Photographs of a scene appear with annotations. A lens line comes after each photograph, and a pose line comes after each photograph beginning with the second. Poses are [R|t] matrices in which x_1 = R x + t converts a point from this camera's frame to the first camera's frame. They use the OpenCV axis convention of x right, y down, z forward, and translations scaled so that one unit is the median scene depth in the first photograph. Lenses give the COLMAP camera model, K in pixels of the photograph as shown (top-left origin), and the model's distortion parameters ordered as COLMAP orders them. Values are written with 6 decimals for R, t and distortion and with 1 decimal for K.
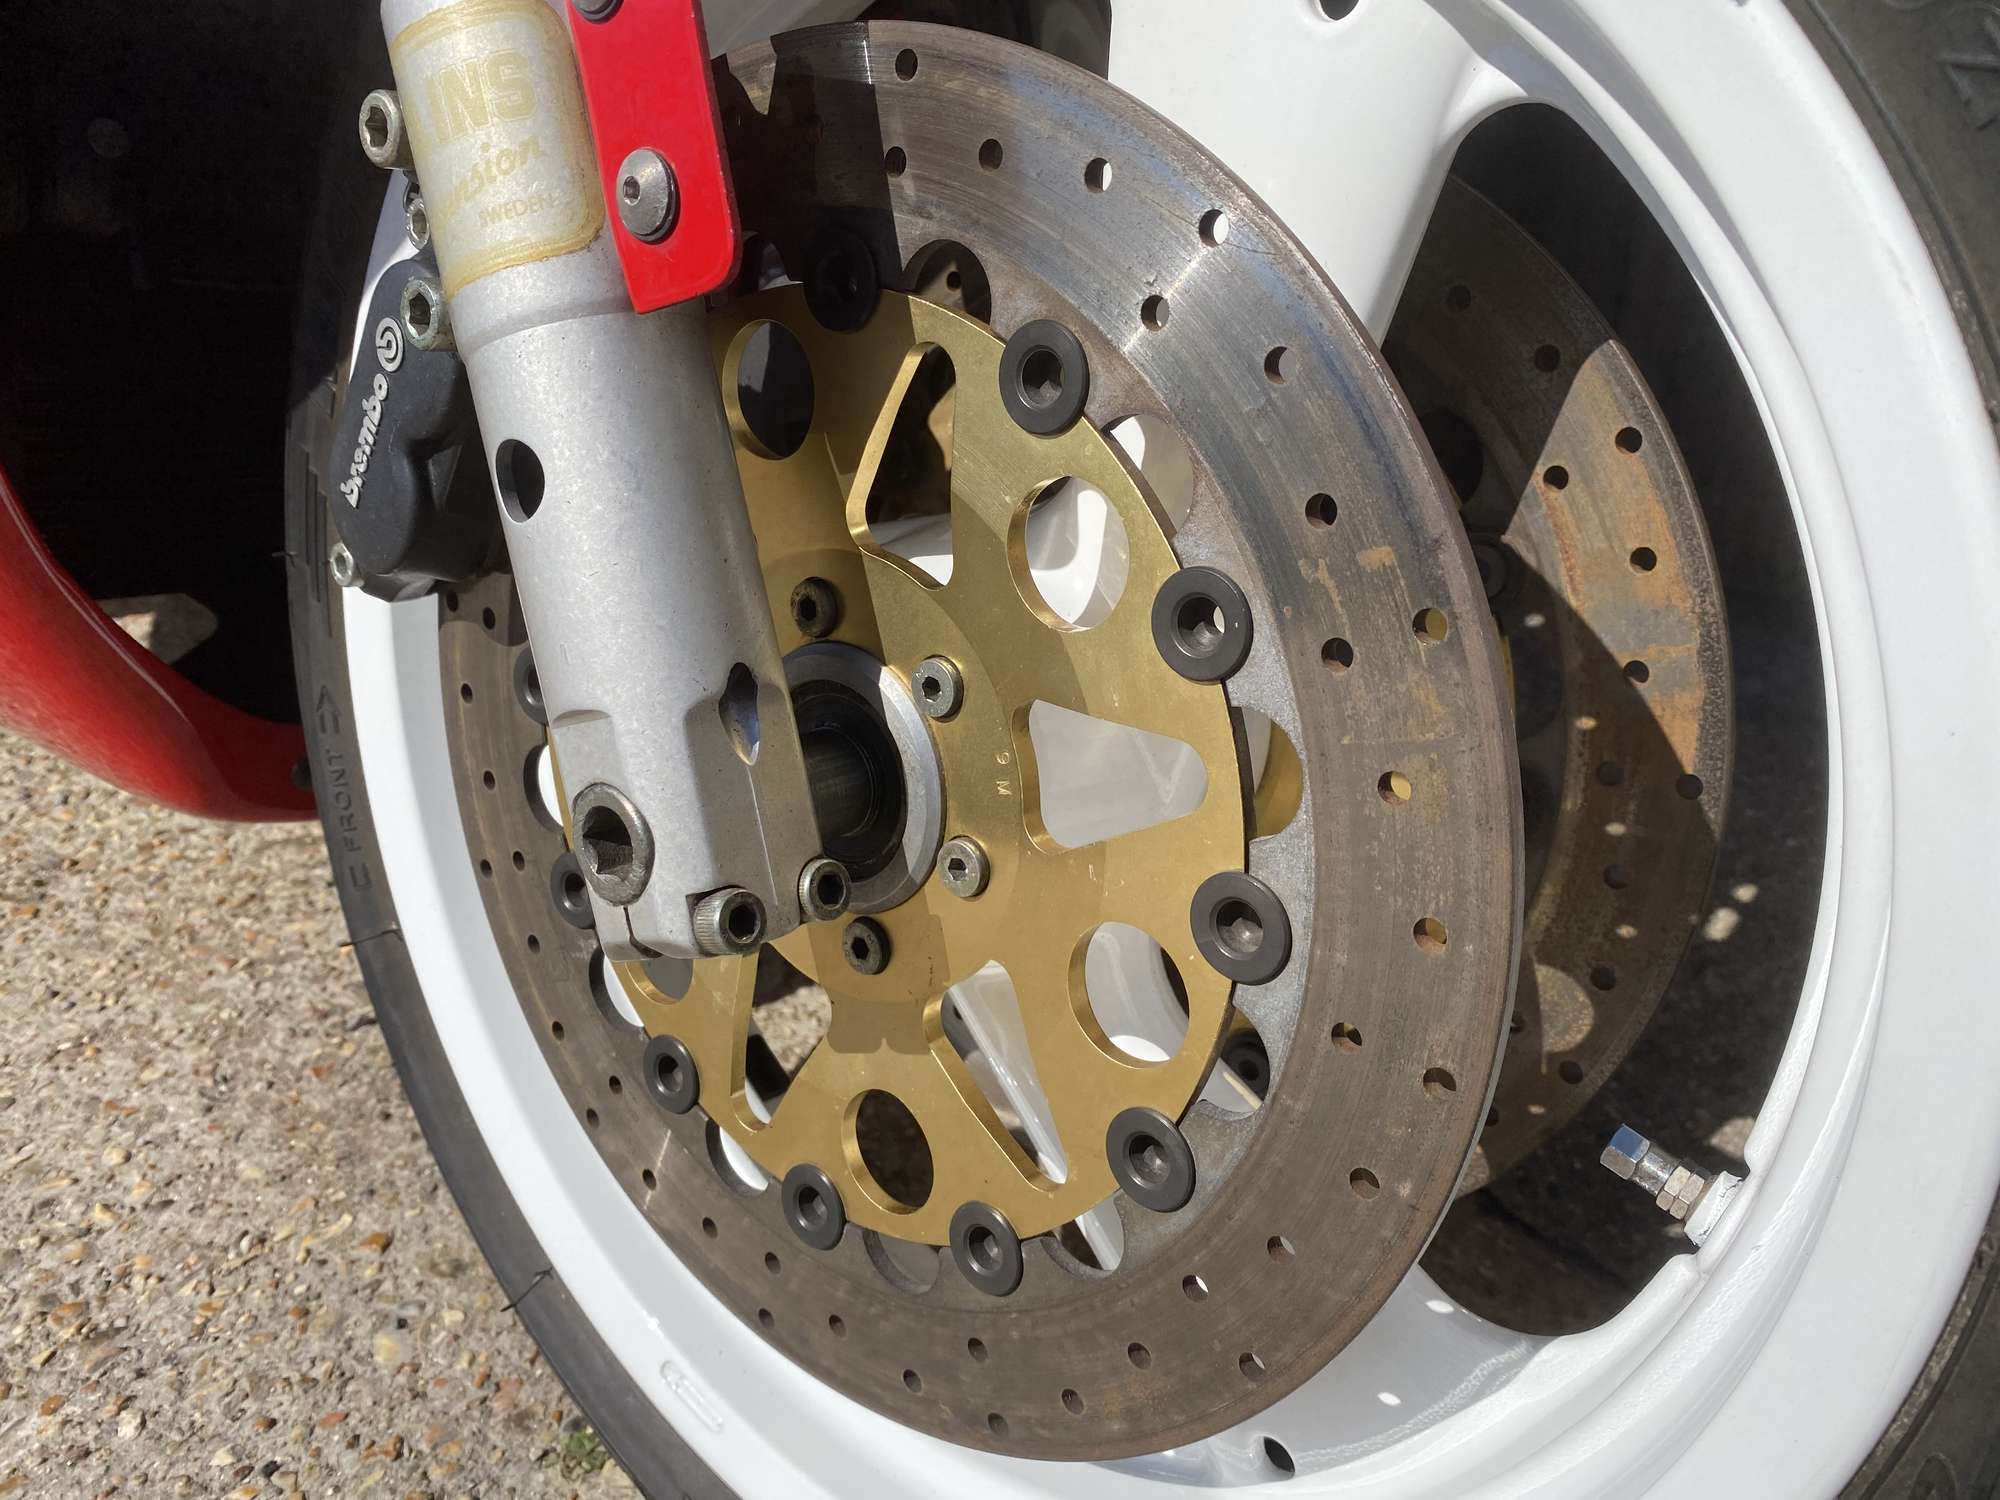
lens RADIAL K [[1571.3, 0, 990.9], [0, 1571.3, 756.0], [0, 0, 1]] dist [-0.004441, 0.004078]
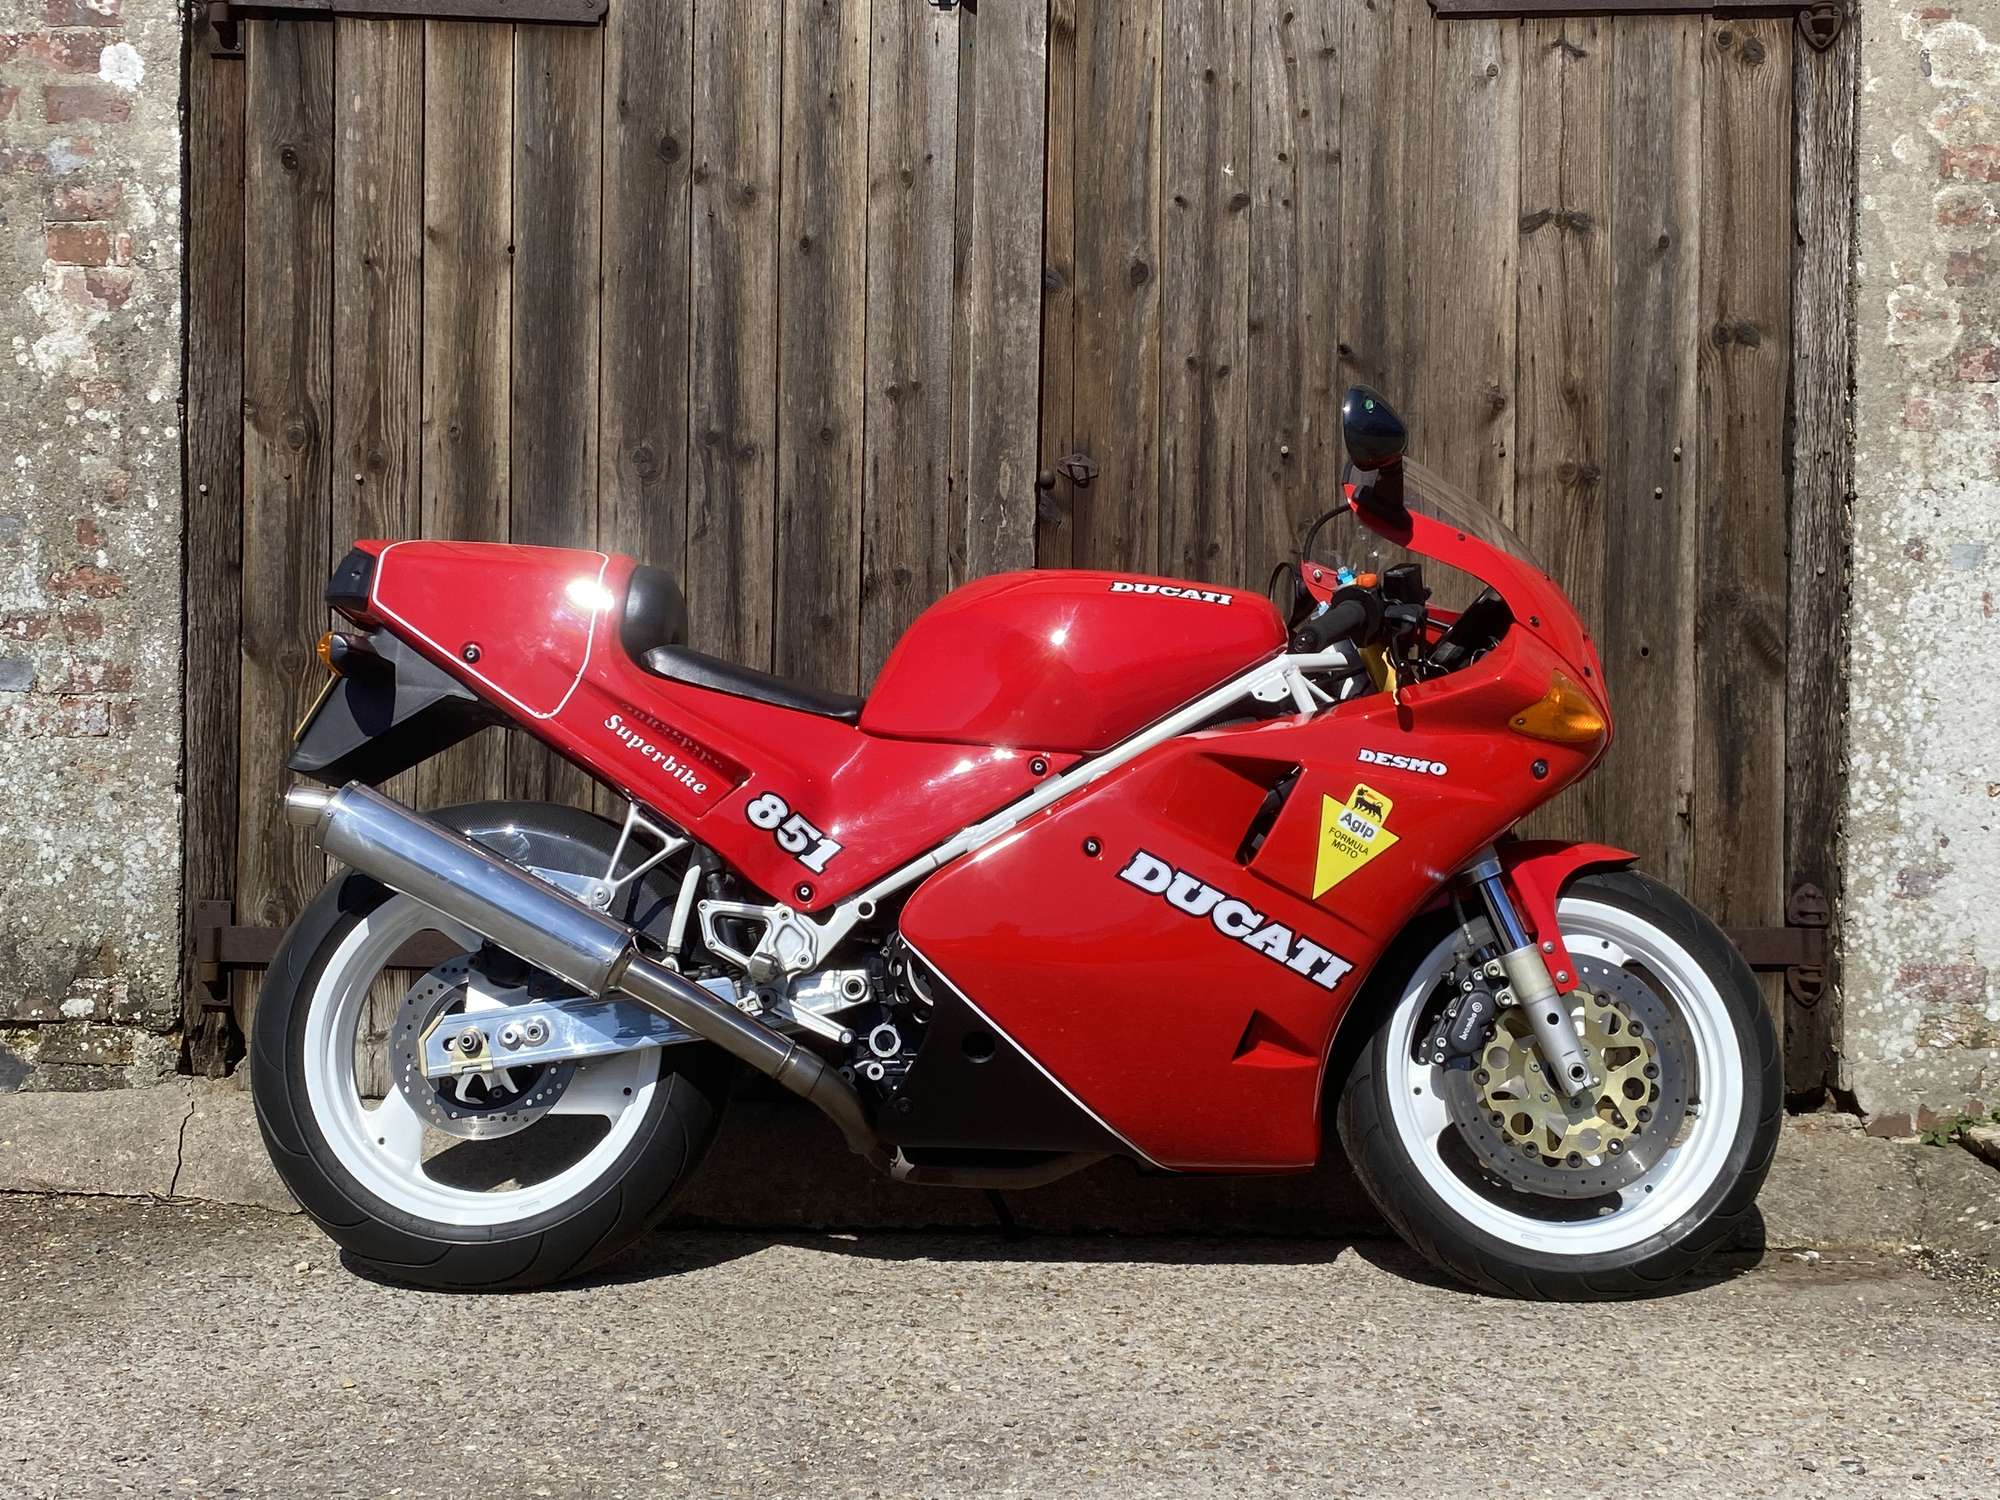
lens RADIAL K [[2241.7, 0, 1000.0], [0, 2241.7, 750.0], [0, 0, 1]] dist [0.135733, -0.345435]
pose [[0.755464, 0.018443, 0.654930, -3.397120], [0.273155, 0.899722, -0.340422, 0.573916], [-0.595533, 0.436074, 0.674670, -1.841768]]
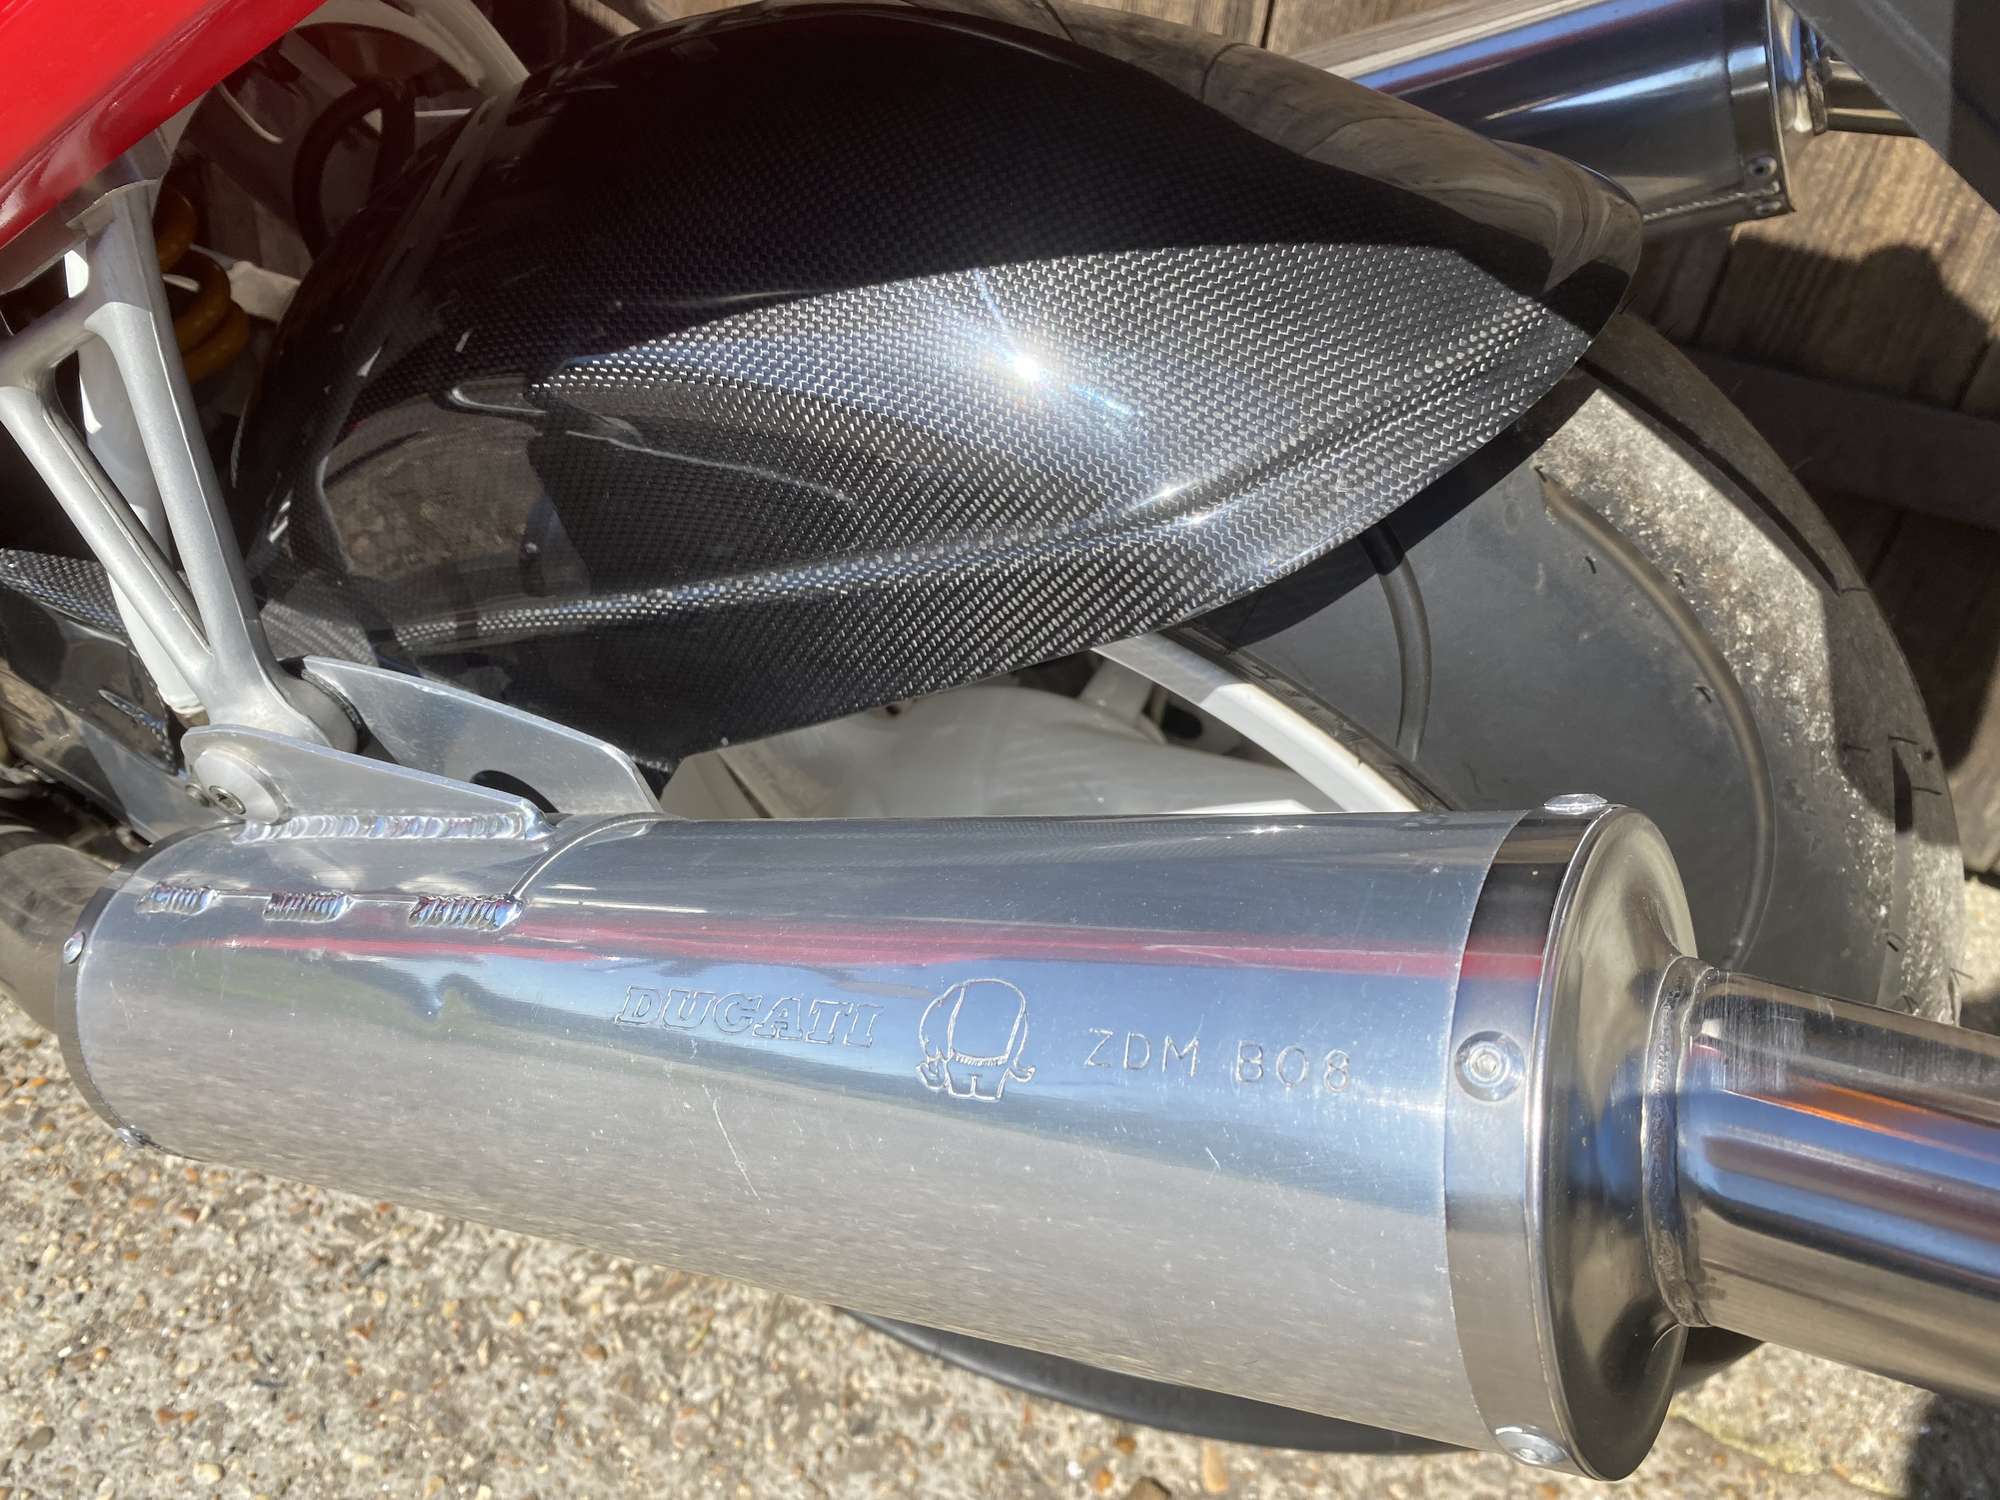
lens RADIAL K [[1564.7, 0, 1009.4], [0, 1564.7, 776.9], [0, 0, 1]] dist [0.028386, -0.038276]
pose [[0.935215, -0.091658, 0.342010, -0.343219], [0.022935, 0.979567, 0.199808, -0.357313], [-0.353336, -0.179019, 0.918208, -0.053884]]
